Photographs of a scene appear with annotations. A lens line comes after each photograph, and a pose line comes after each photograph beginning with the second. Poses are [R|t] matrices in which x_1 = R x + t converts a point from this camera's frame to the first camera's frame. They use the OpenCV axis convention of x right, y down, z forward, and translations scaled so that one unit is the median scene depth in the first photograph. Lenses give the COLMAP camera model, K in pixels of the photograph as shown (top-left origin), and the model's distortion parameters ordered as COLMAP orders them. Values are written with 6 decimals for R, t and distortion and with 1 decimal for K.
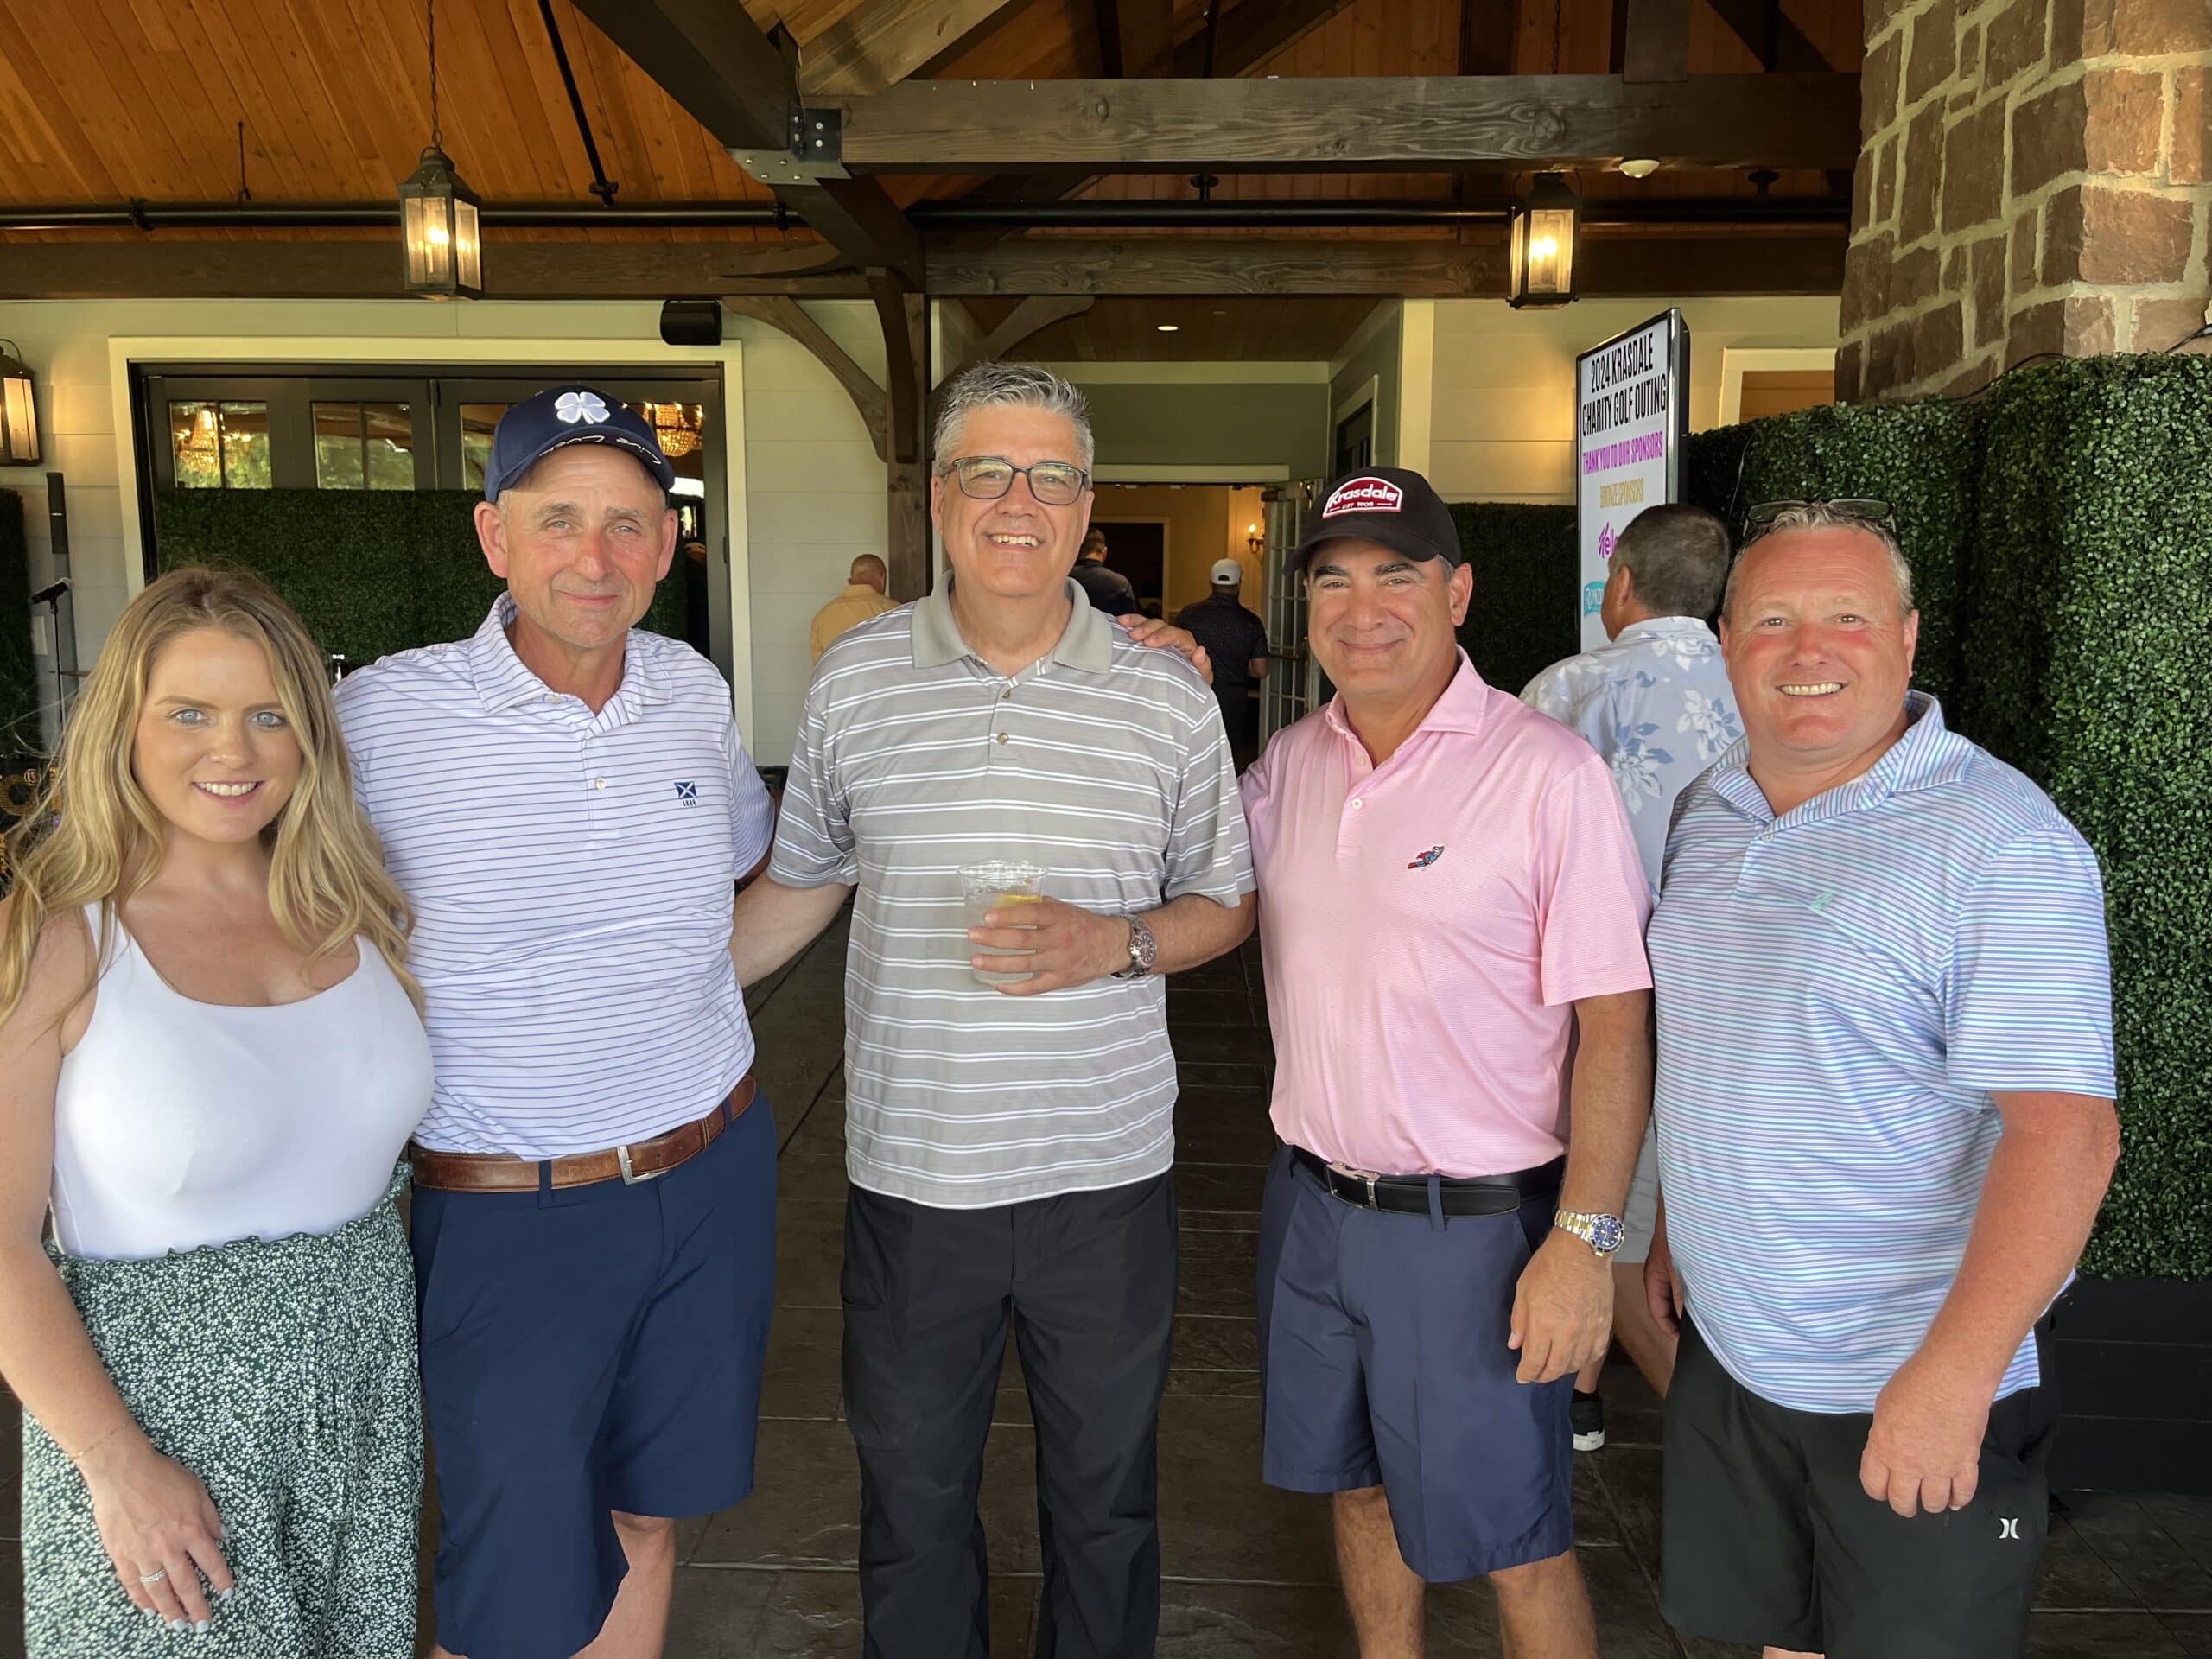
lens RADIAL K [[1703.3, 0, 1086.9], [0, 1703.3, 809.4], [0, 0, 1]] dist [0.076102, -0.120233]
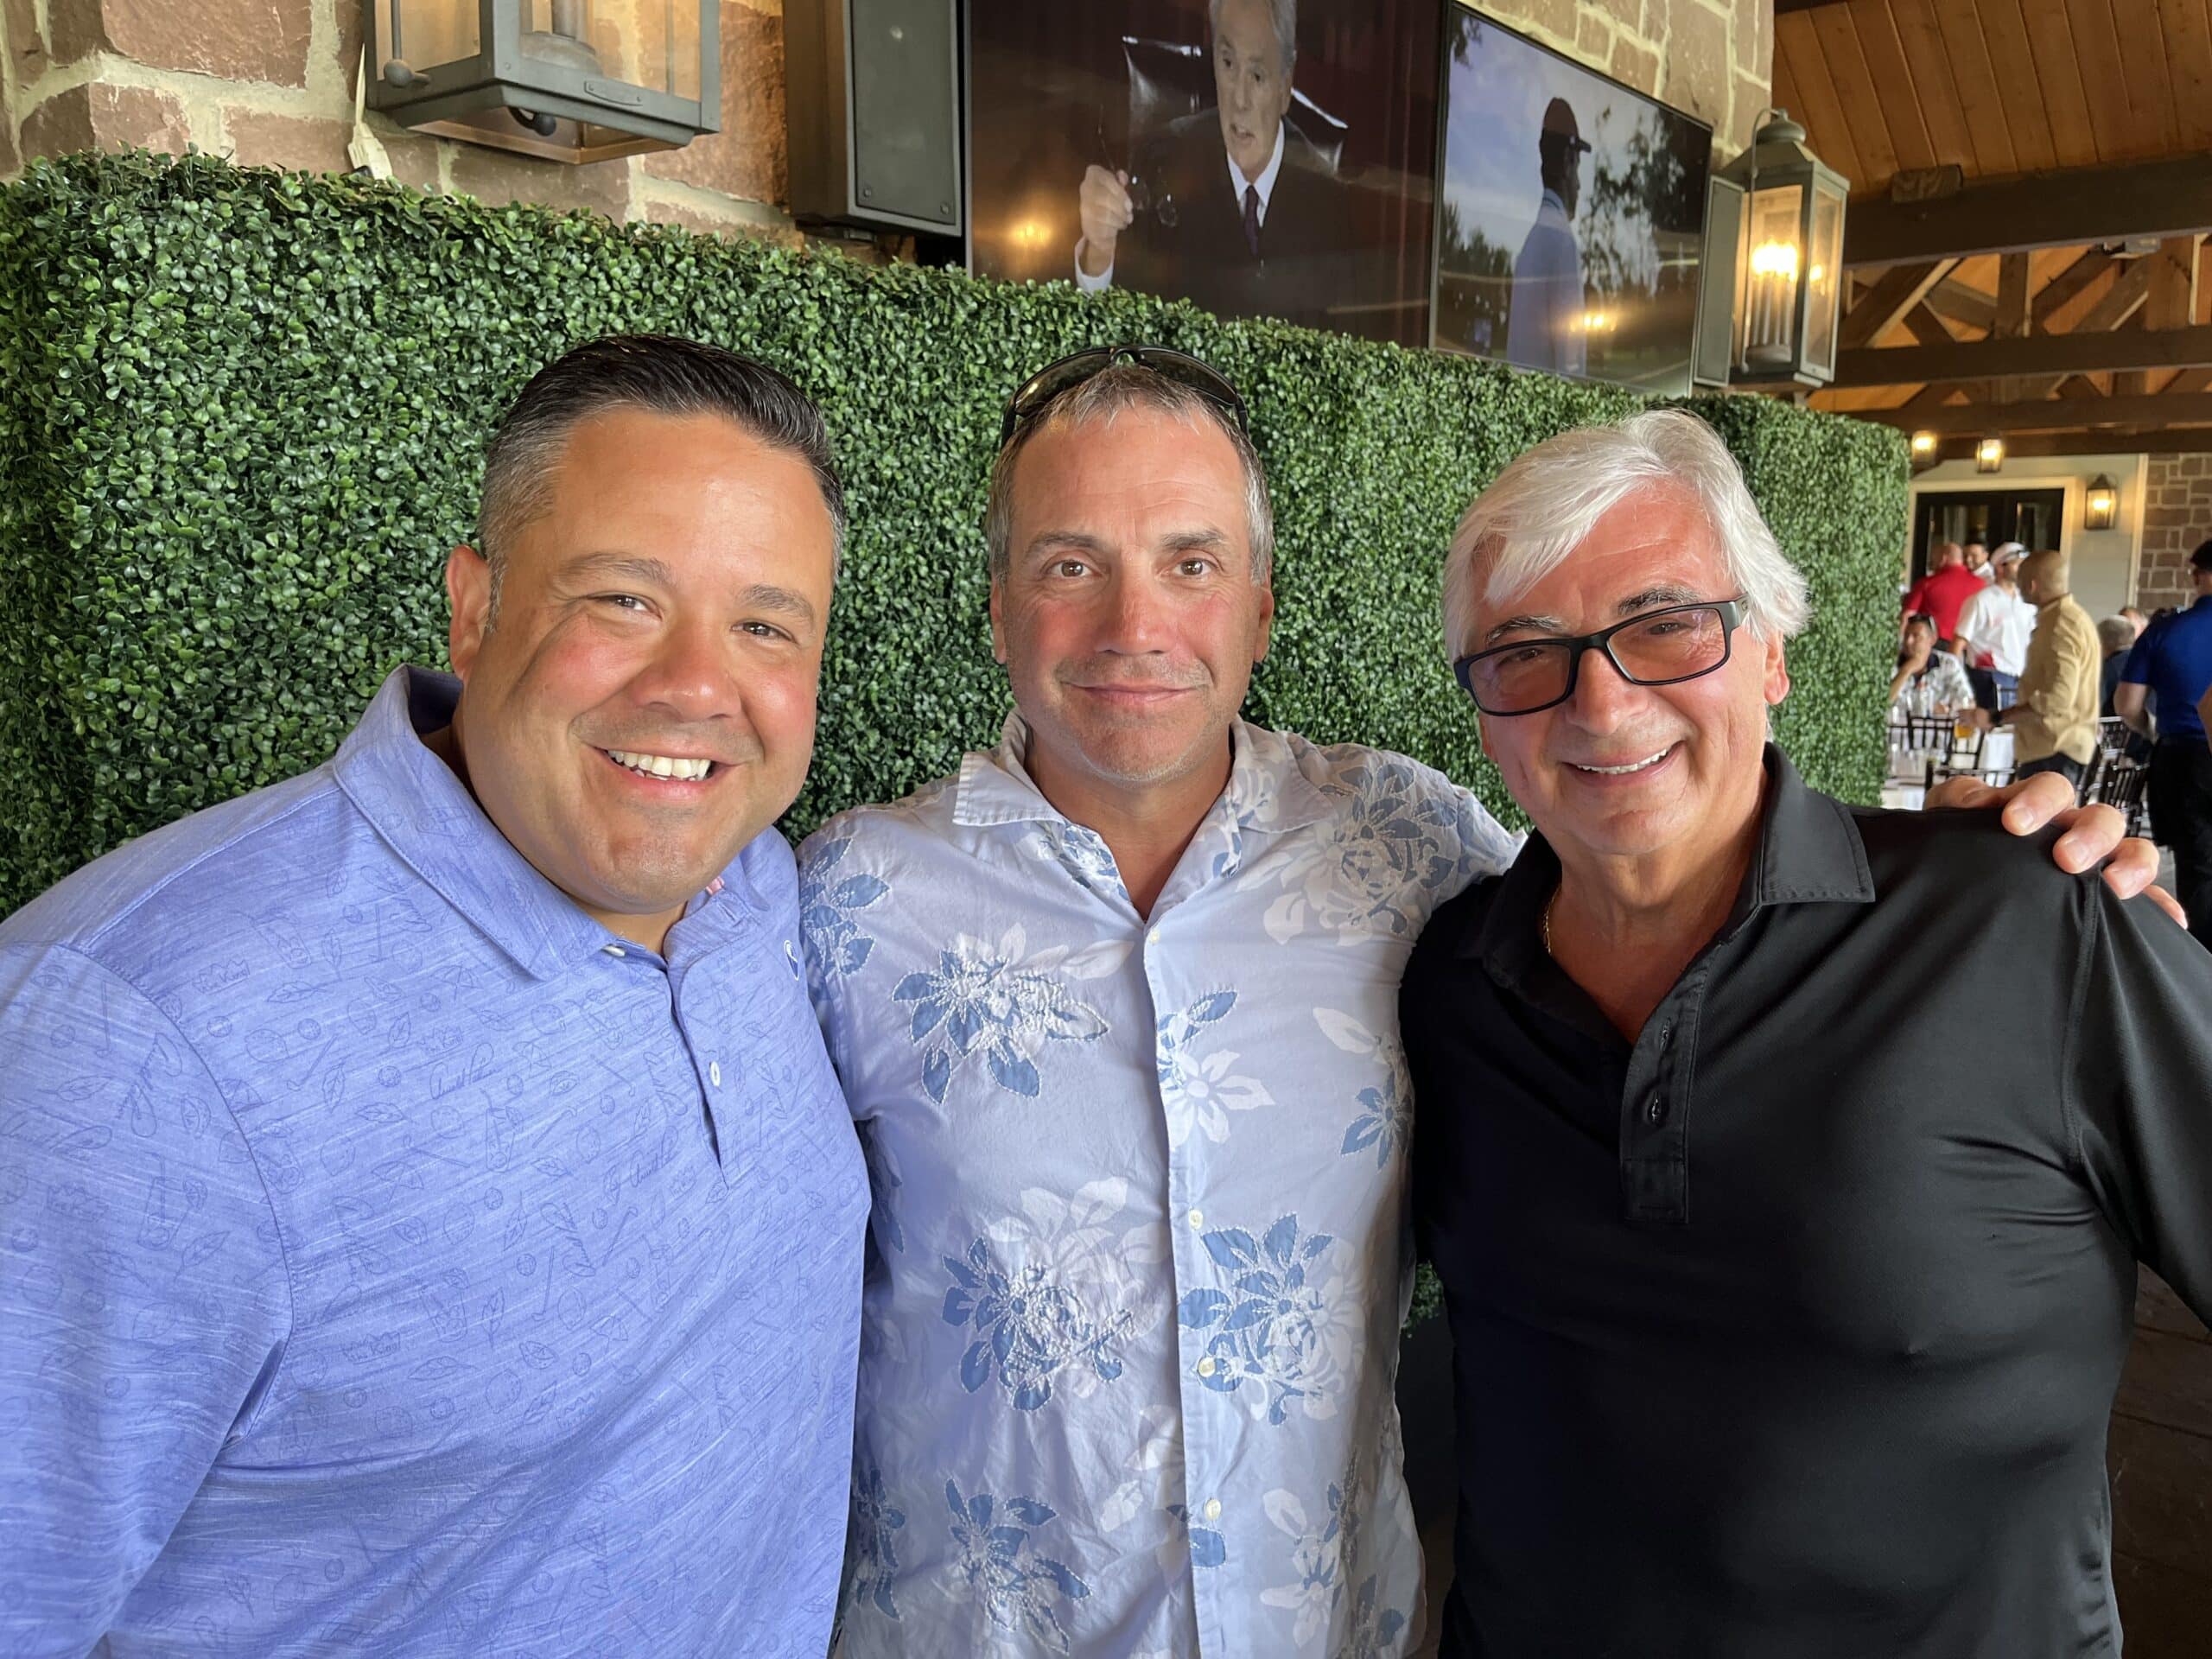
lens RADIAL K [[1686.7, 0, 1111.0], [0, 1686.7, 813.6], [0, 0, 1]] dist [0.083489, -0.114848]
pose [[0.633951, -0.119041, 0.764157, 0.180967], [0.120910, 0.991188, 0.054101, -0.034994], [-0.763863, 0.058097, 0.642758, 0.232867]]
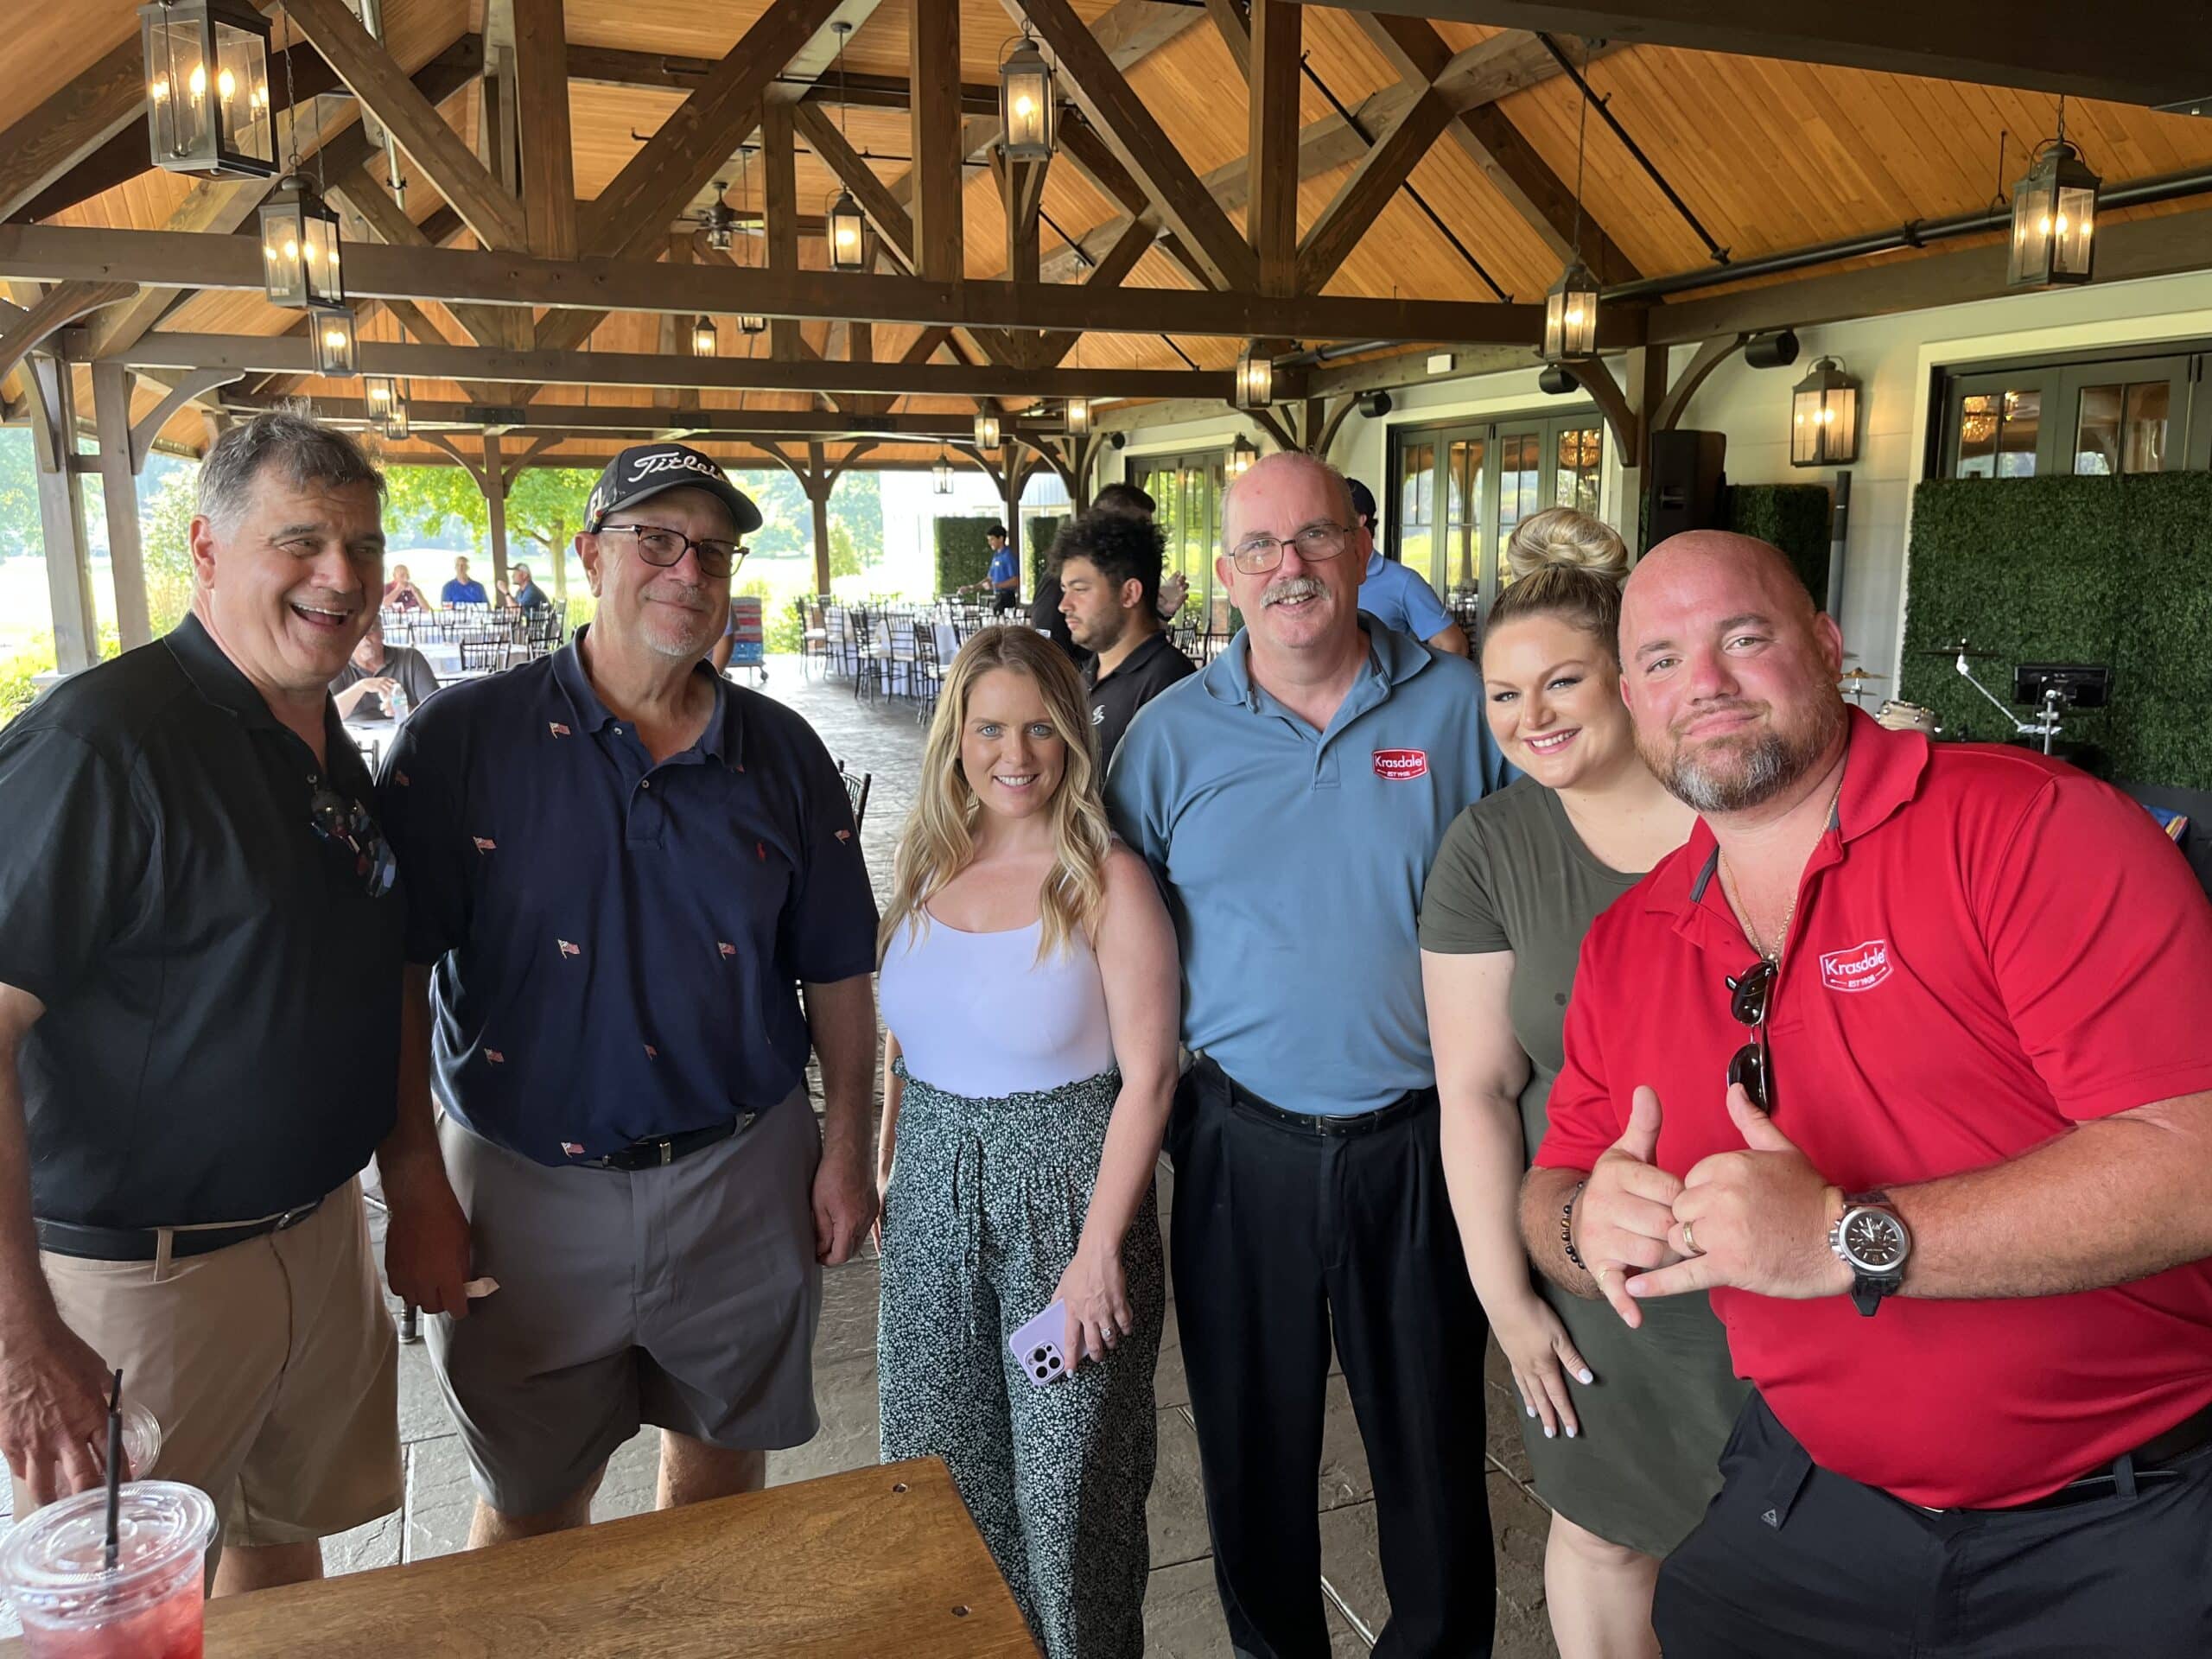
lens RADIAL K [[1686.7, 0, 1111.0], [0, 1686.7, 813.6], [0, 0, 1]] dist [0.083489, -0.114848]
pose [[0.409206, 0.145498, -0.900767, 0.407868], [-0.127990, 0.986597, 0.101218, -0.031066], [0.903421, 0.073871, 0.422343, 0.128693]]
